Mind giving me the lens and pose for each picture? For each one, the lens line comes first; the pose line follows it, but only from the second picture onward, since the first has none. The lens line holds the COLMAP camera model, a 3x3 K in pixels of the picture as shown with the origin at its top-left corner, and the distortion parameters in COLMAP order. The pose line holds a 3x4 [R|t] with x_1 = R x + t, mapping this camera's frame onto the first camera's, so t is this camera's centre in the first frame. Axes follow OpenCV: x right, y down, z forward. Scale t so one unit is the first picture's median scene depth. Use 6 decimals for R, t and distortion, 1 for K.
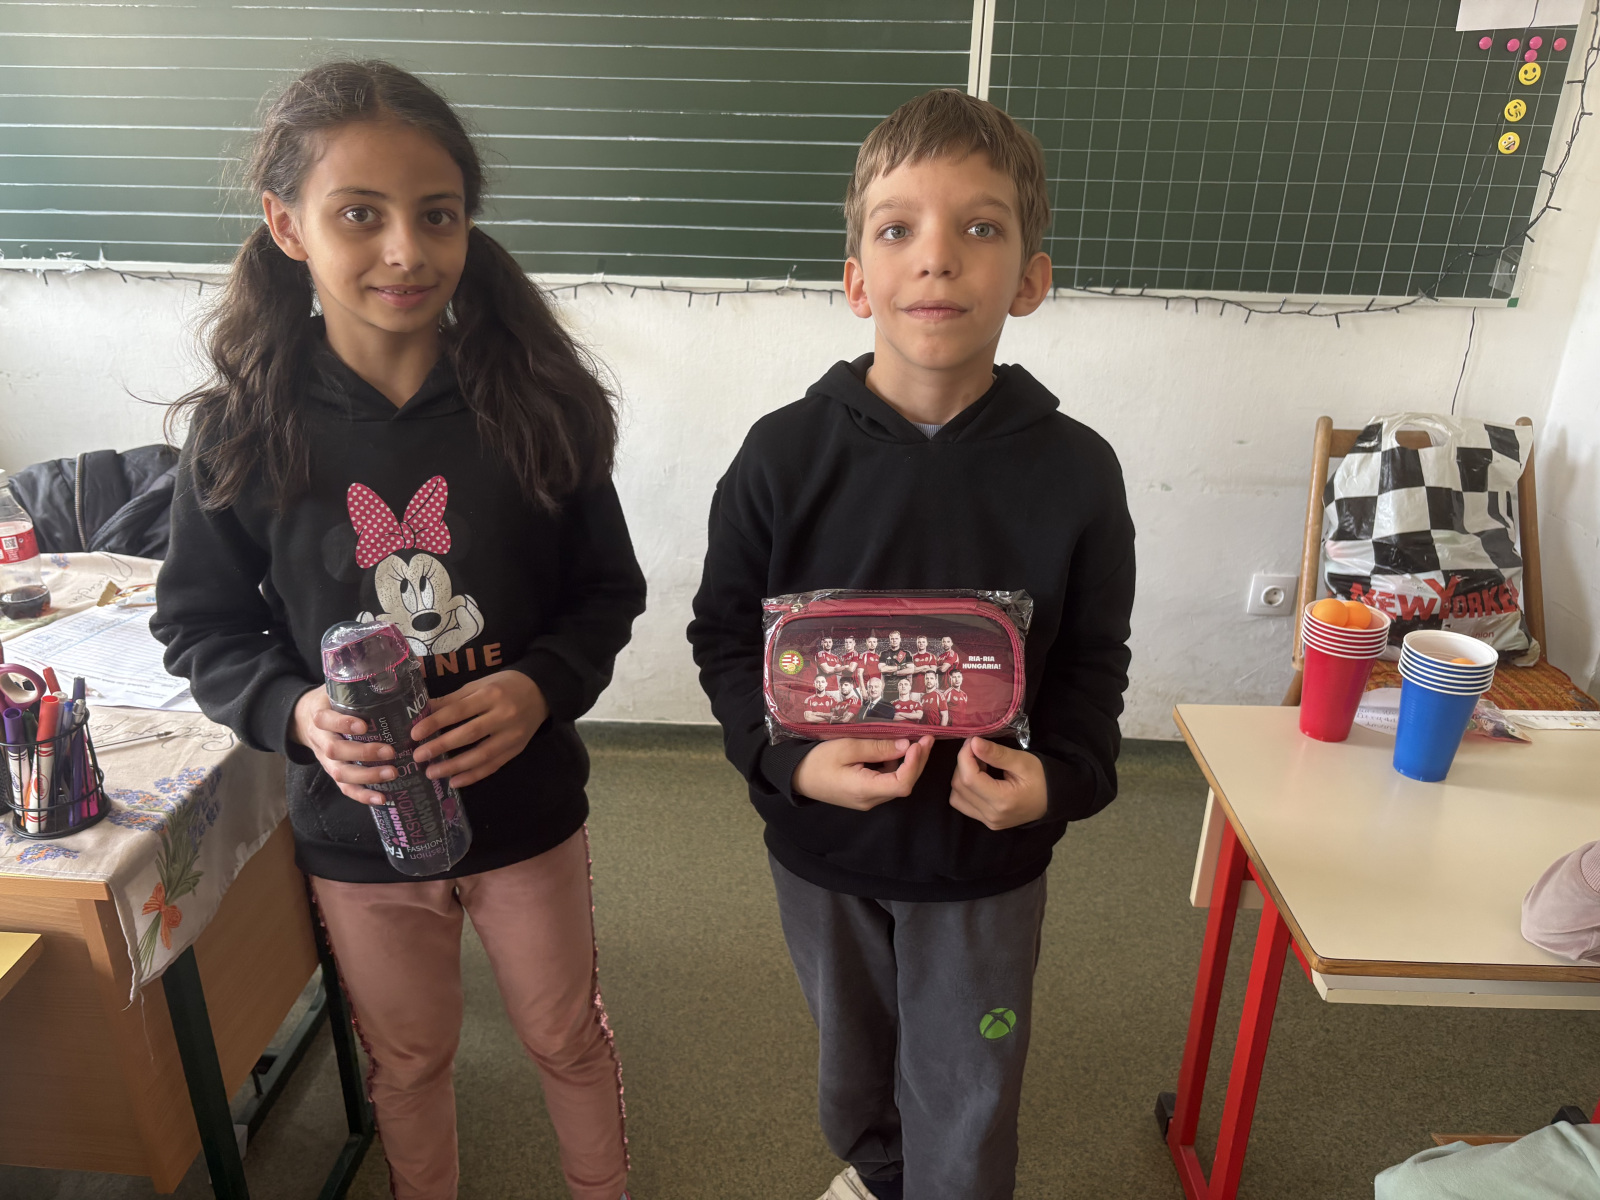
lens RADIAL K [[1214.7, 0, 795.4], [0, 1214.7, 600.5], [0, 0, 1]] dist [0.044035, -0.052233]
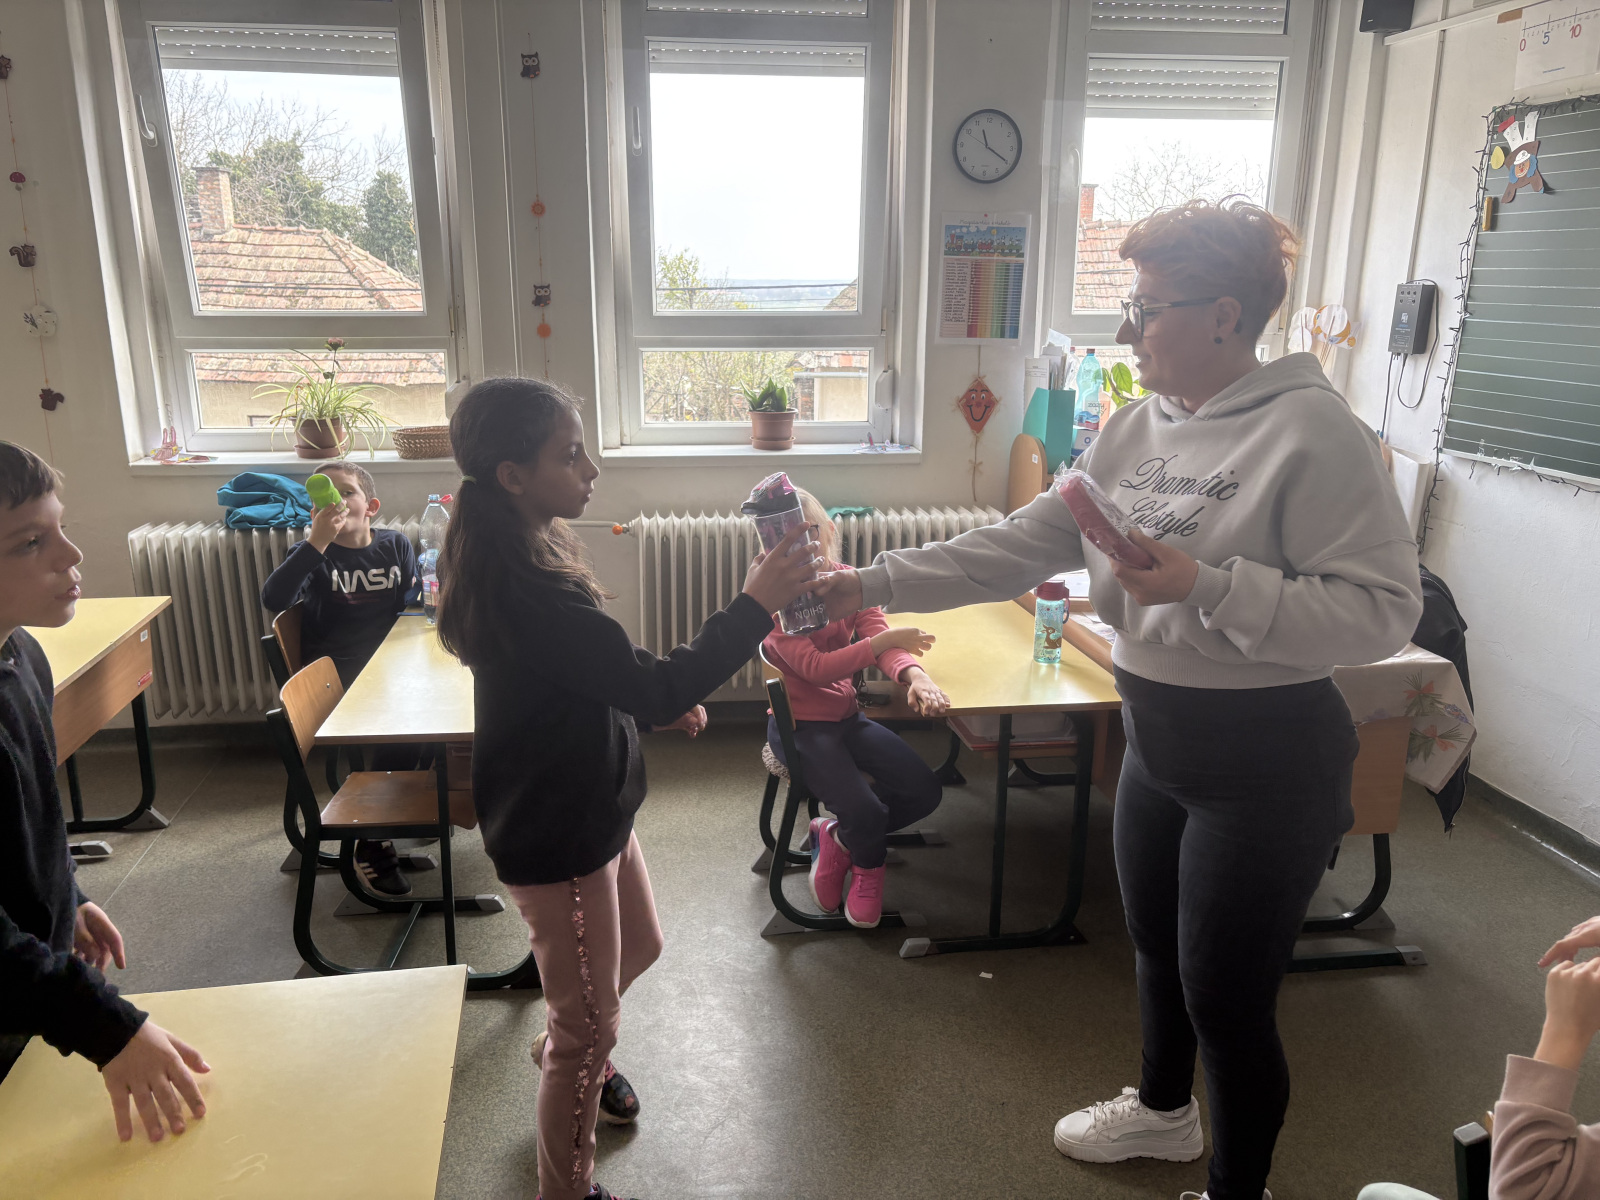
lens RADIAL K [[1214.7, 0, 806.4], [0, 1214.7, 605.9], [0, 0, 1]] dist [0.044035, -0.052233]
pose [[0.209434, 0.237989, -0.948419, 0.981113], [-0.391210, 0.909314, 0.141787, 0.018400], [0.896154, 0.341336, 0.283545, -0.219736]]
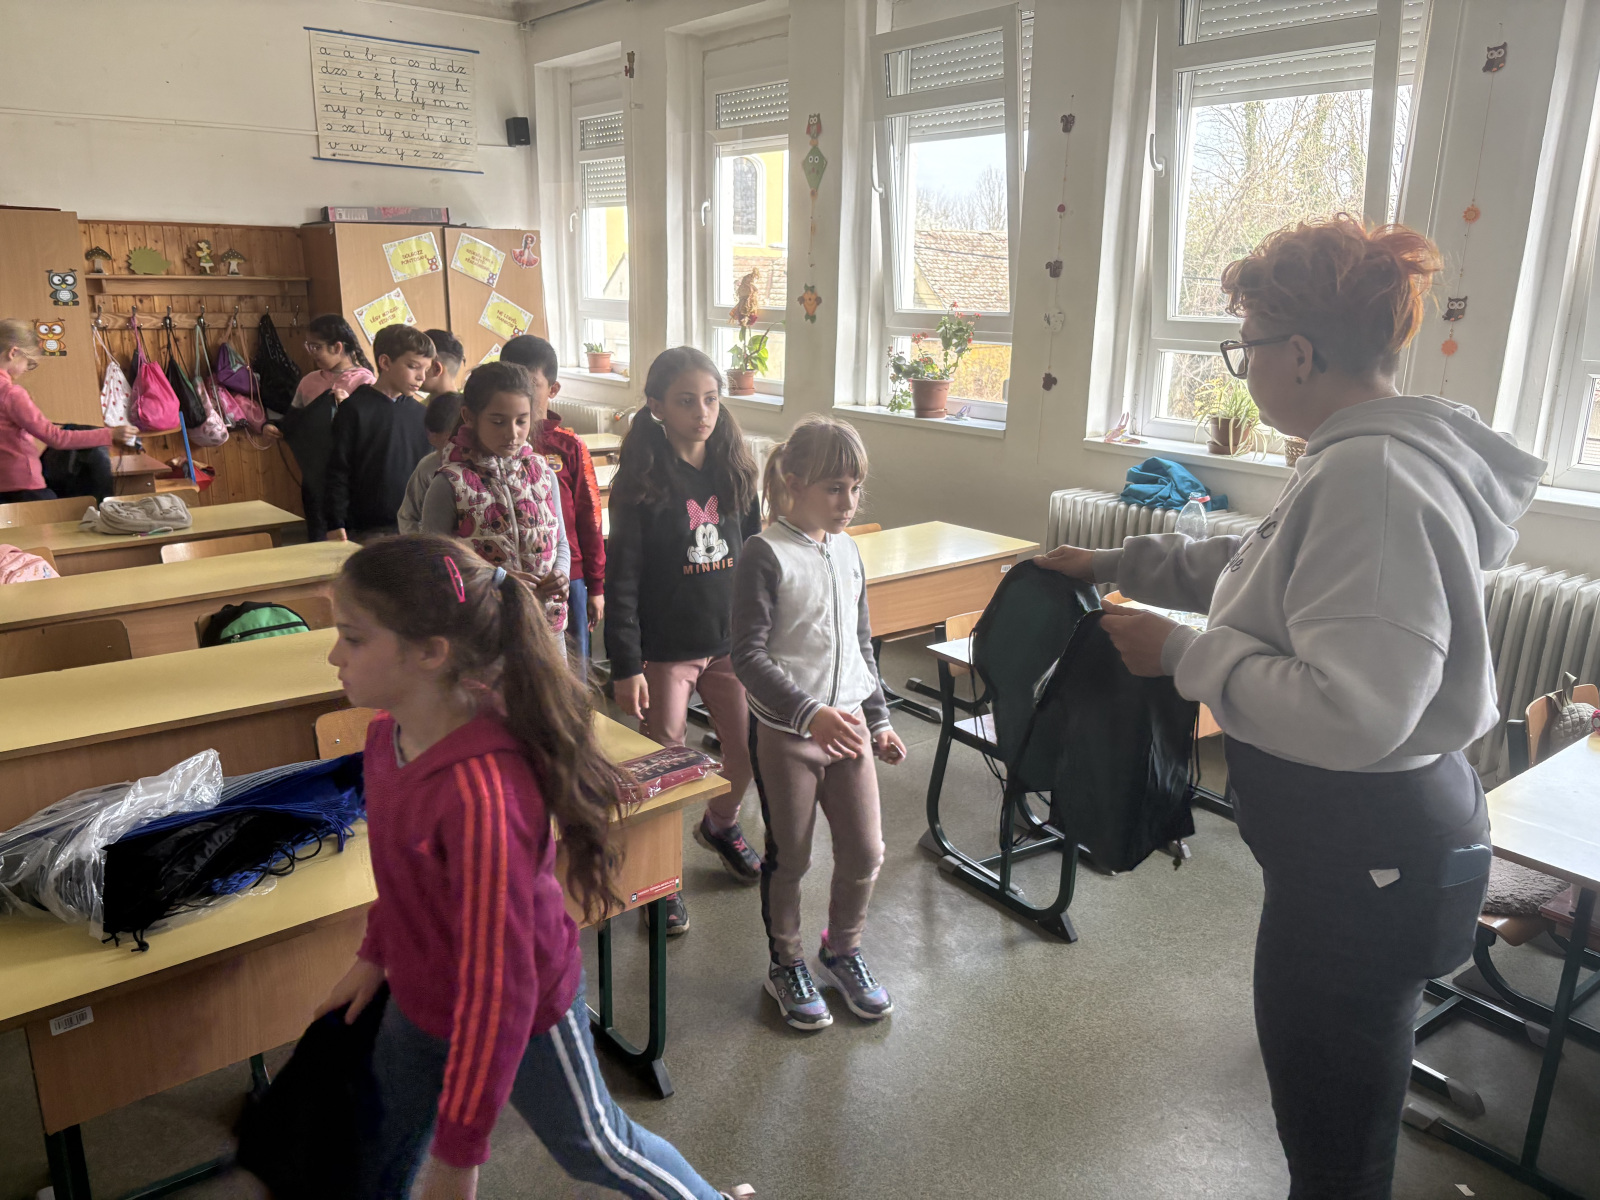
lens RADIAL K [[1214.7, 0, 790.9], [0, 1214.7, 606.3], [0, 0, 1]] dist [0.044035, -0.052233]
pose [[-0.747915, 0.145389, -0.647676, 0.853099], [-0.289782, 0.806319, 0.515632, -0.337693], [0.597201, 0.573334, -0.560927, 0.586386]]
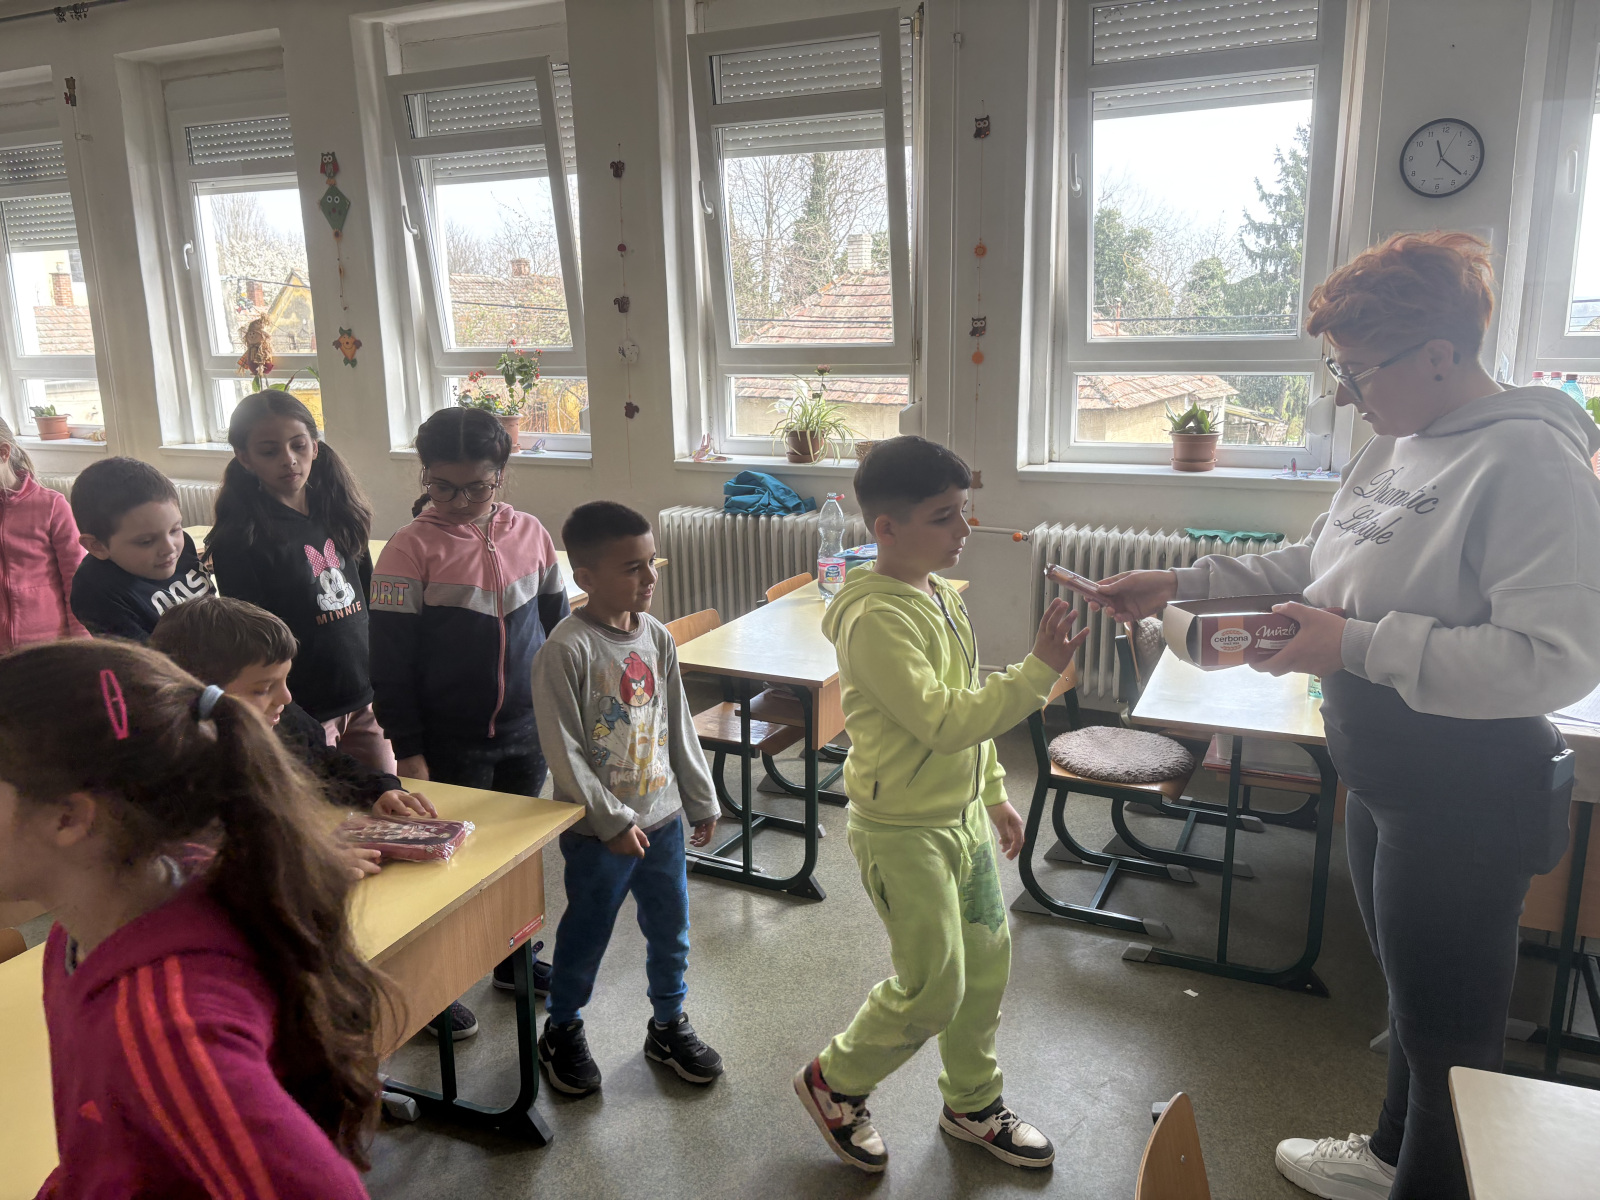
lens RADIAL K [[1214.7, 0, 809.5], [0, 1214.7, 594.8], [0, 0, 1]] dist [0.044035, -0.052233]
pose [[-0.349391, 0.201323, -0.915093, 1.177824], [-0.360435, 0.872613, 0.329595, -0.221380], [0.864877, 0.444989, -0.232319, 0.336558]]
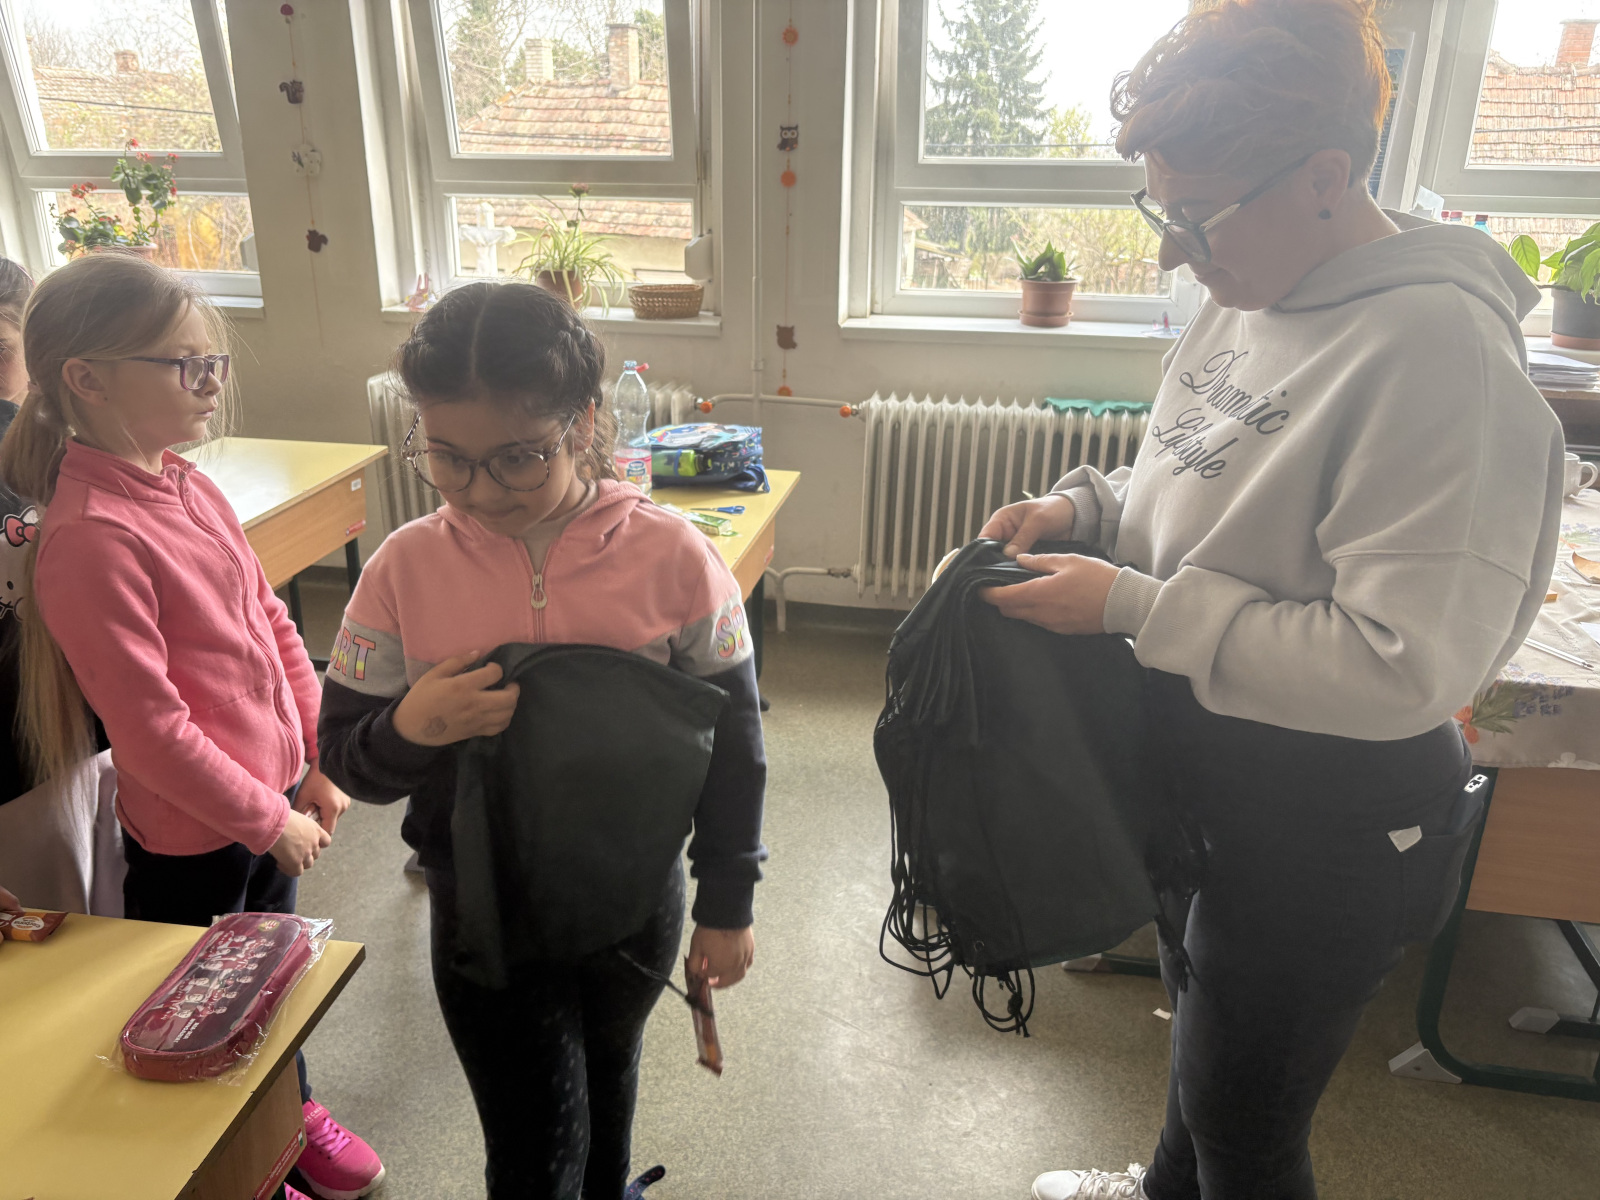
lens RADIAL K [[1214.7, 0, 789.5], [0, 1214.7, 590.3], [0, 0, 1]] dist [0.044035, -0.052233]
pose [[-0.117814, 0.329898, -0.936636, 0.709673], [-0.406992, 0.844308, 0.348571, -0.066698], [0.905802, 0.422270, 0.034794, 0.037014]]
